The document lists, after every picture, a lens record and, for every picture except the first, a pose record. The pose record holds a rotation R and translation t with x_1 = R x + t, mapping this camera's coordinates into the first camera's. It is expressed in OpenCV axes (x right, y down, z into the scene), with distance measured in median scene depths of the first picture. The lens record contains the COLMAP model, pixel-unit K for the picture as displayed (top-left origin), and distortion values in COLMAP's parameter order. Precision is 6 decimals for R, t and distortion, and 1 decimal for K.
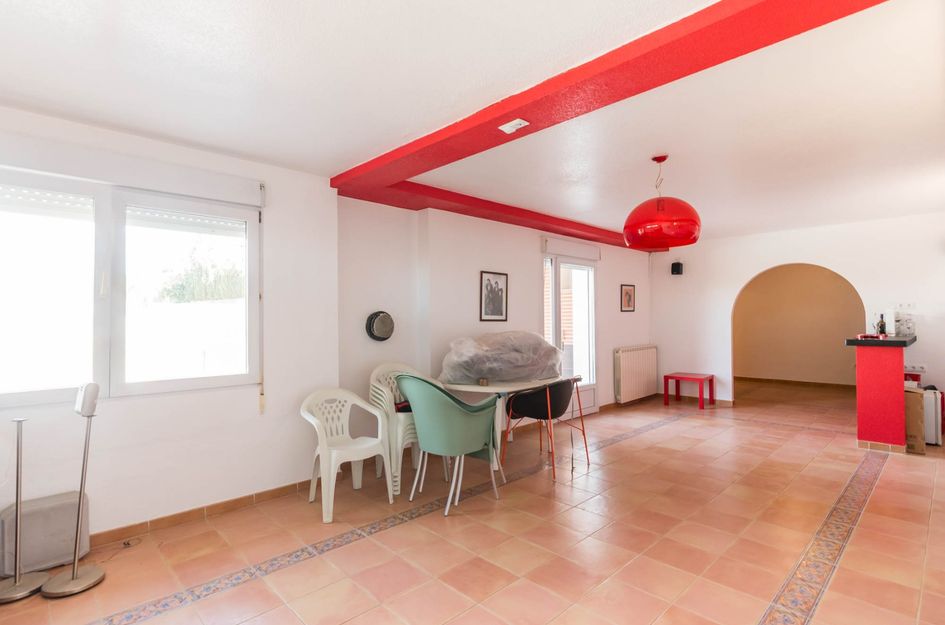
lens RADIAL K [[461.4, 0, 464.3], [0, 461.4, 314.6], [0, 0, 1]] dist [0.000228, 0.001329]
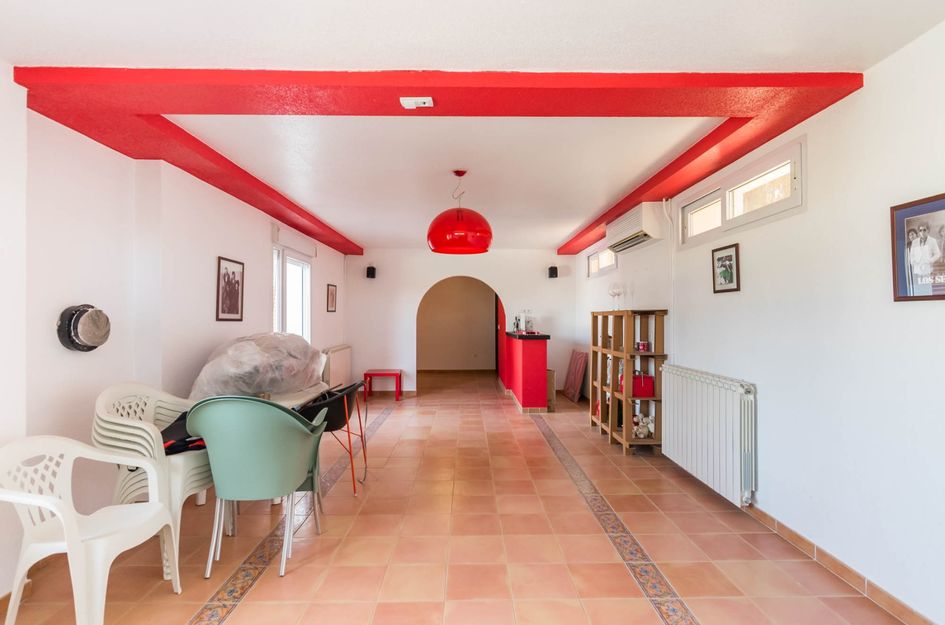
lens RADIAL K [[461.4, 0, 463.6], [0, 461.4, 313.8], [0, 0, 1]] dist [0.000228, 0.001329]
pose [[0.687531, 0.014463, 0.726011, -0.294882], [-0.011641, 0.999893, -0.008894, 0.005355], [-0.726061, -0.002336, 0.687626, 0.196677]]
